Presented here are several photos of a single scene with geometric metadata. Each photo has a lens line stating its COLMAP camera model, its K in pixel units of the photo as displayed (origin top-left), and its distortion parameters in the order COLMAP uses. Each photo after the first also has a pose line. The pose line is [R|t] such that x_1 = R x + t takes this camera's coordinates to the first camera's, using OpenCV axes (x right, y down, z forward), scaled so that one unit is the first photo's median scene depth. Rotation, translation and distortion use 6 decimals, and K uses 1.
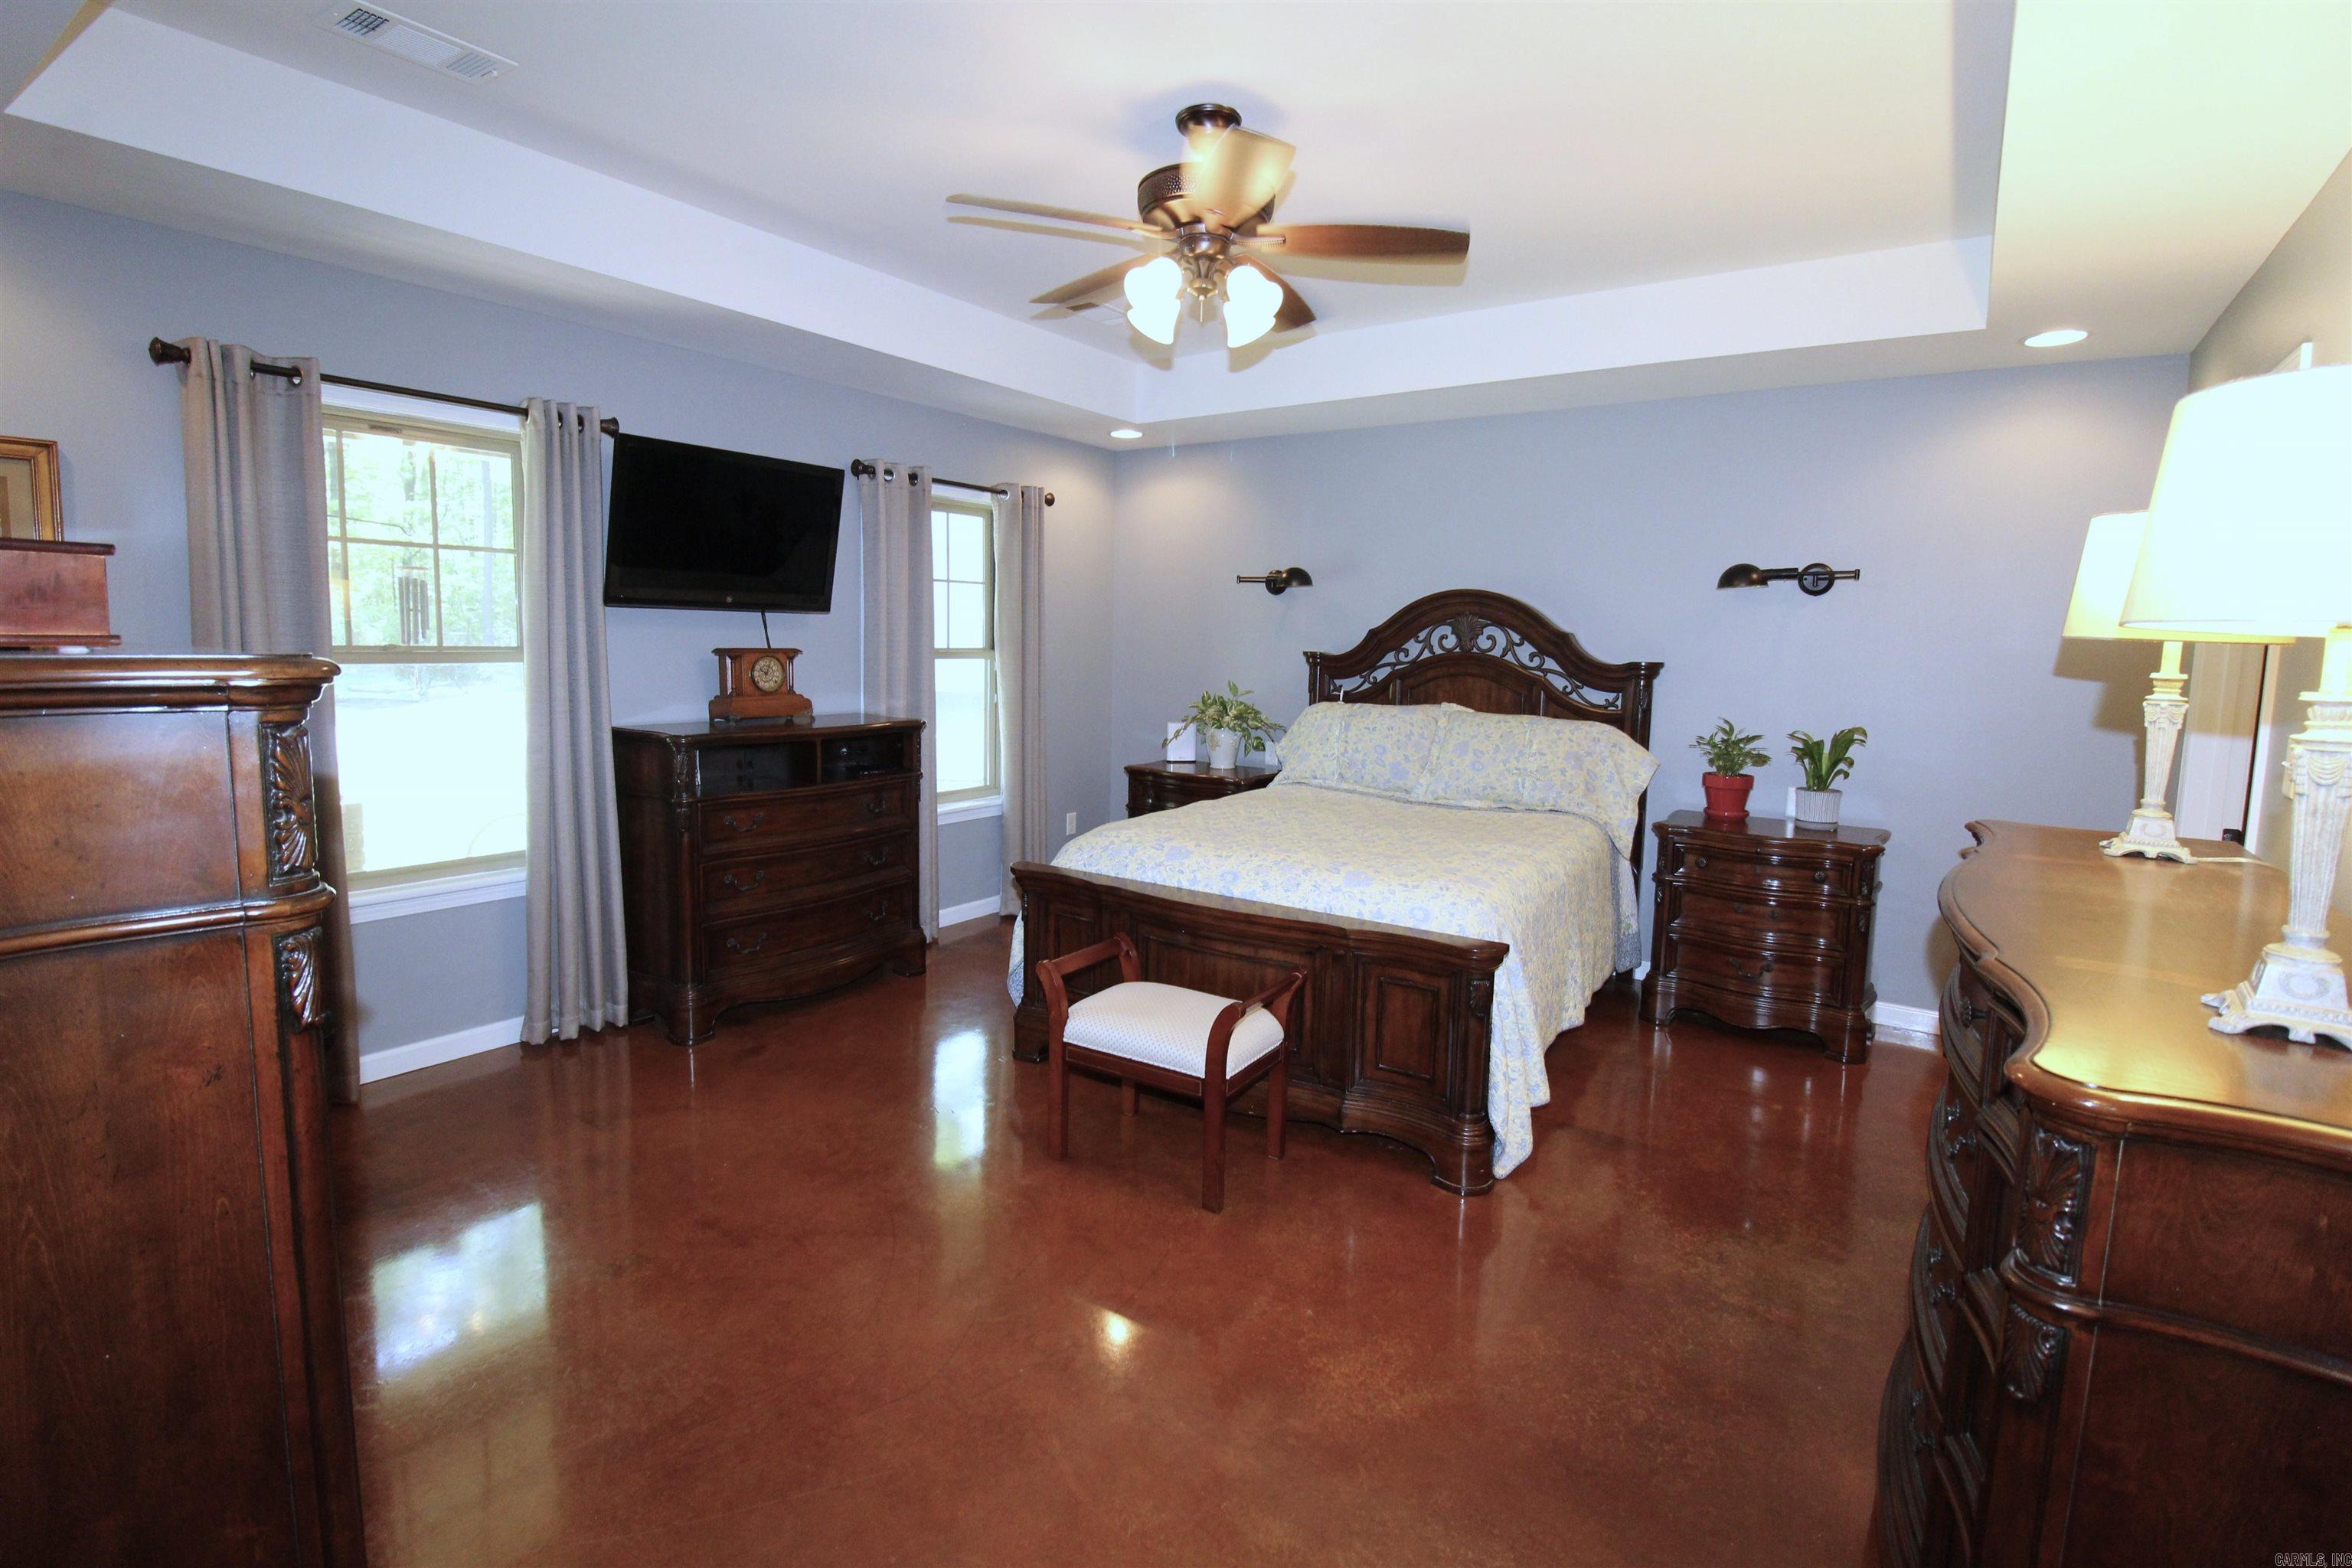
lens RADIAL K [[1092.1, 0, 1185.0], [0, 1092.1, 757.9], [0, 0, 1]] dist [0.010083, -0.022312]
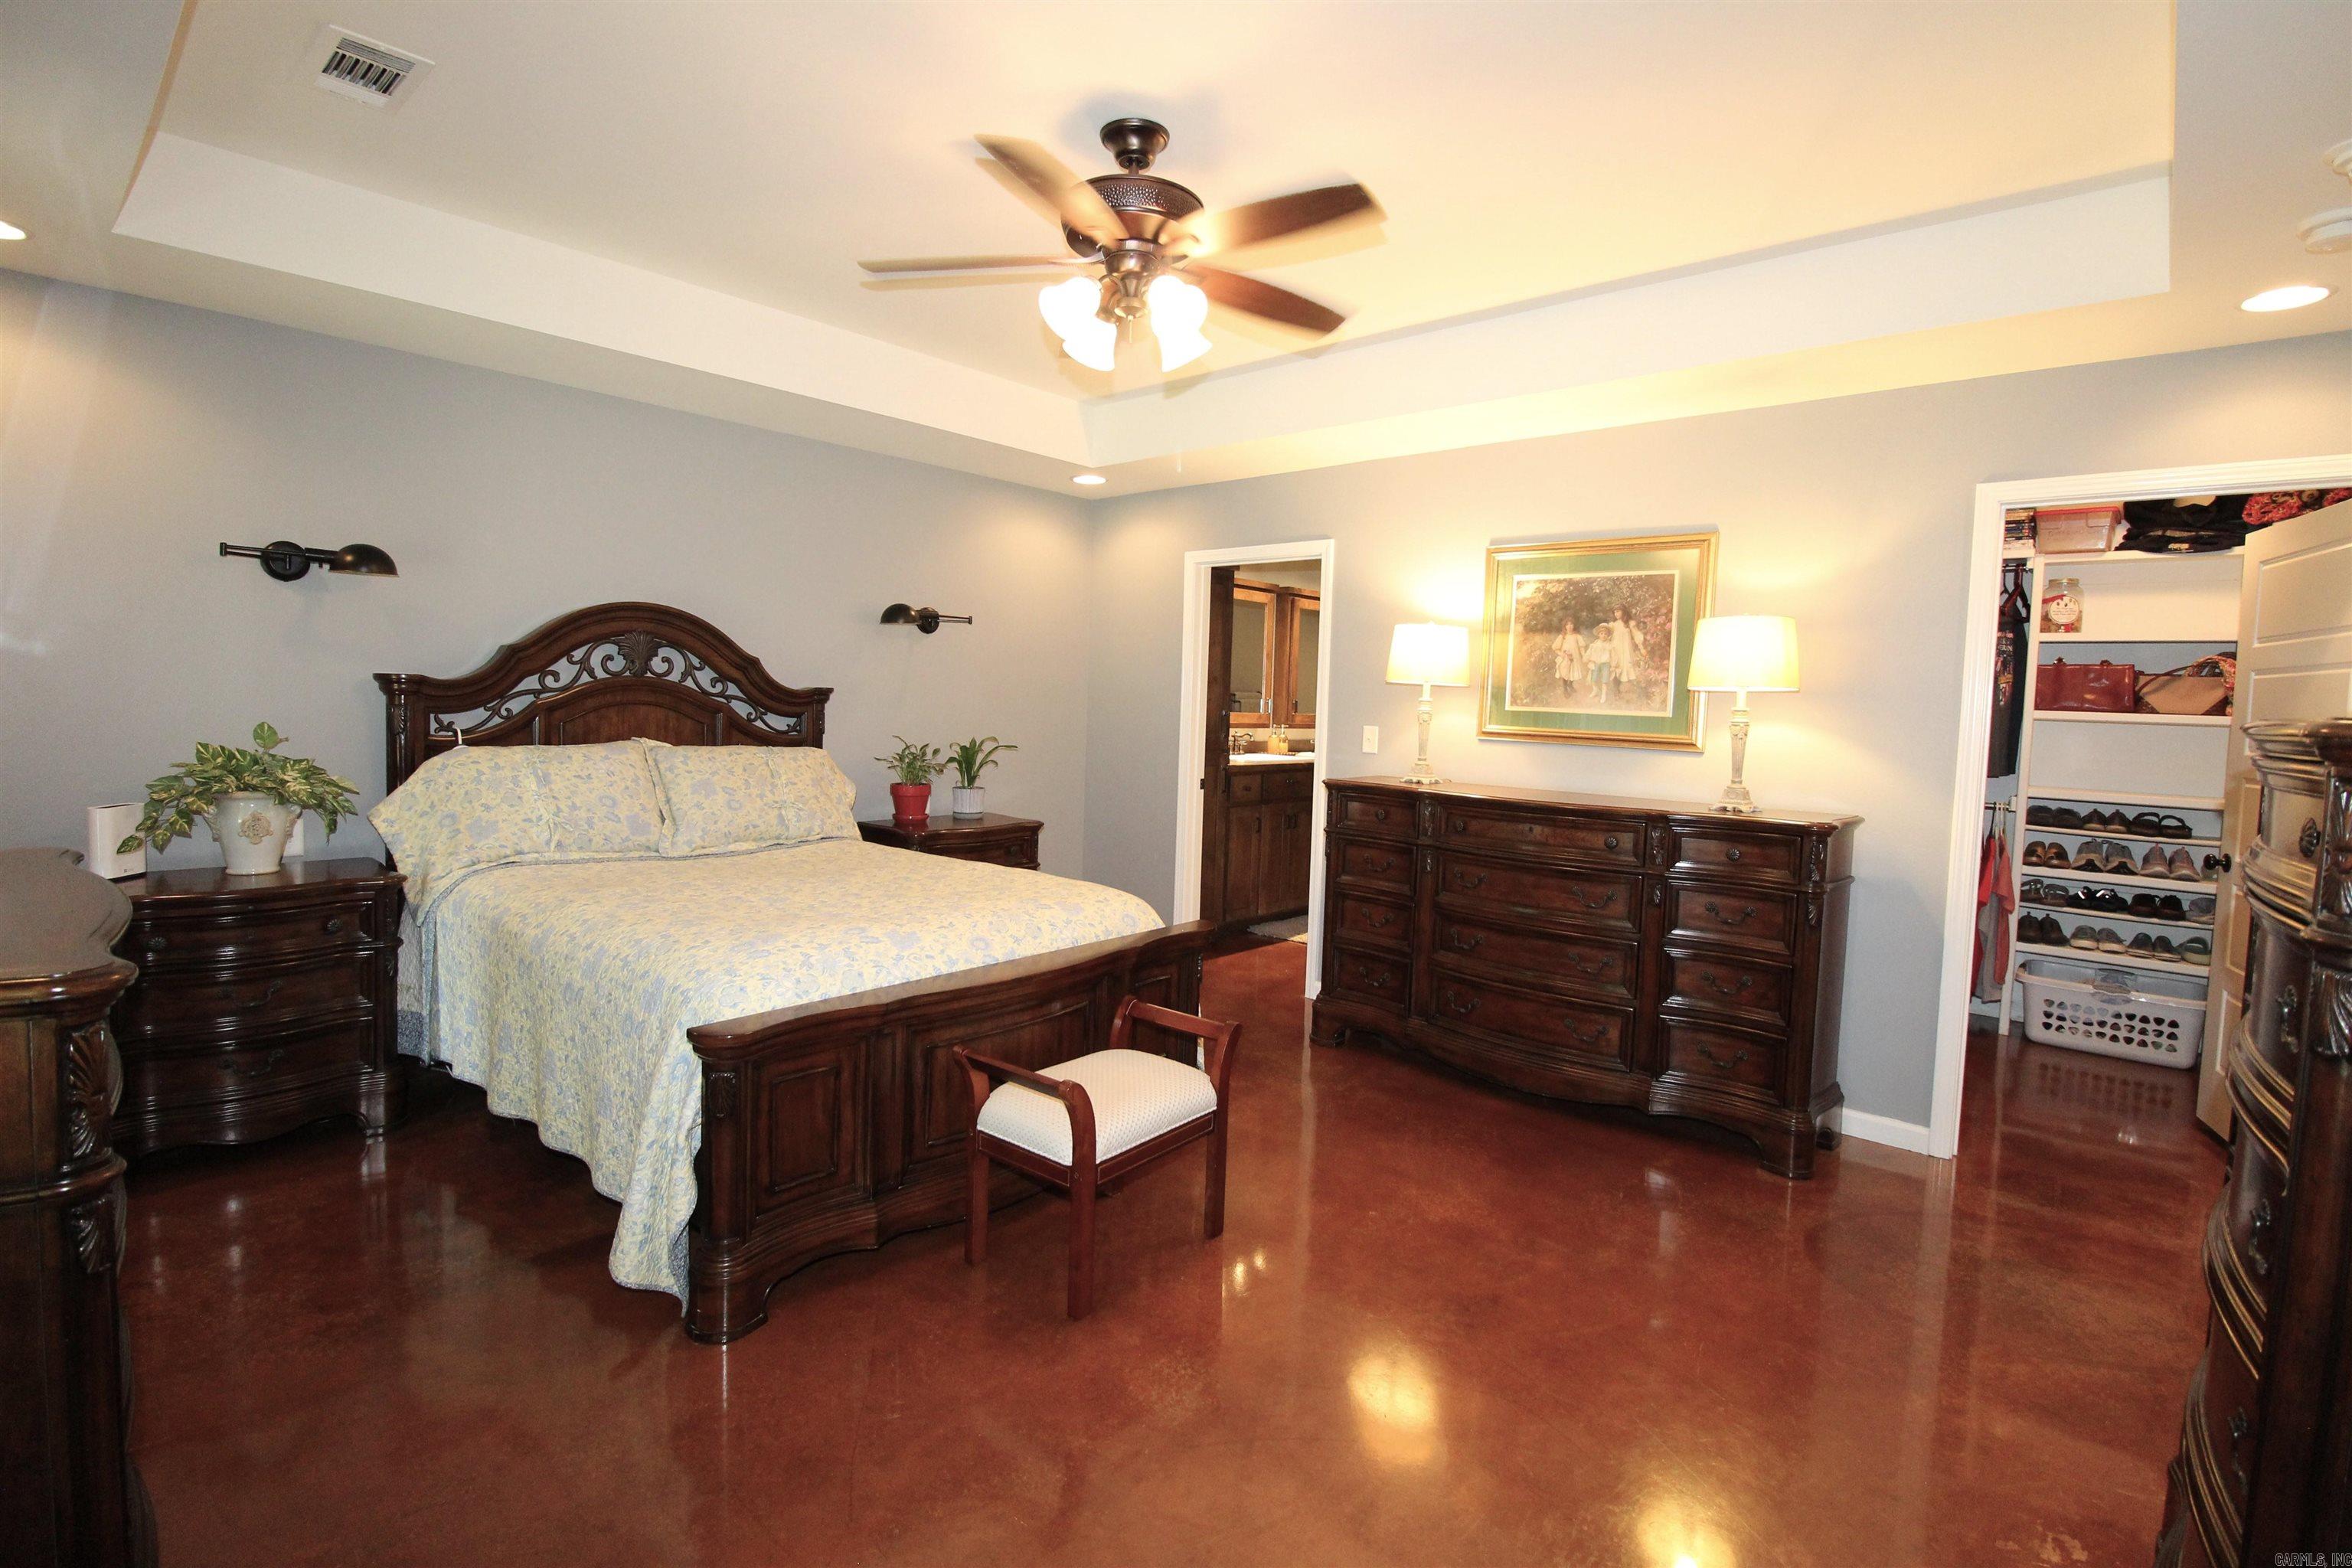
lens RADIAL K [[1092.1, 0, 1185.0], [0, 1092.1, 757.9], [0, 0, 1]] dist [0.010083, -0.022312]
pose [[0.111842, -0.074361, 0.990940, -0.547158], [0.079351, 0.994680, 0.065686, -0.057342], [-0.990553, 0.071286, 0.117148, 0.496554]]
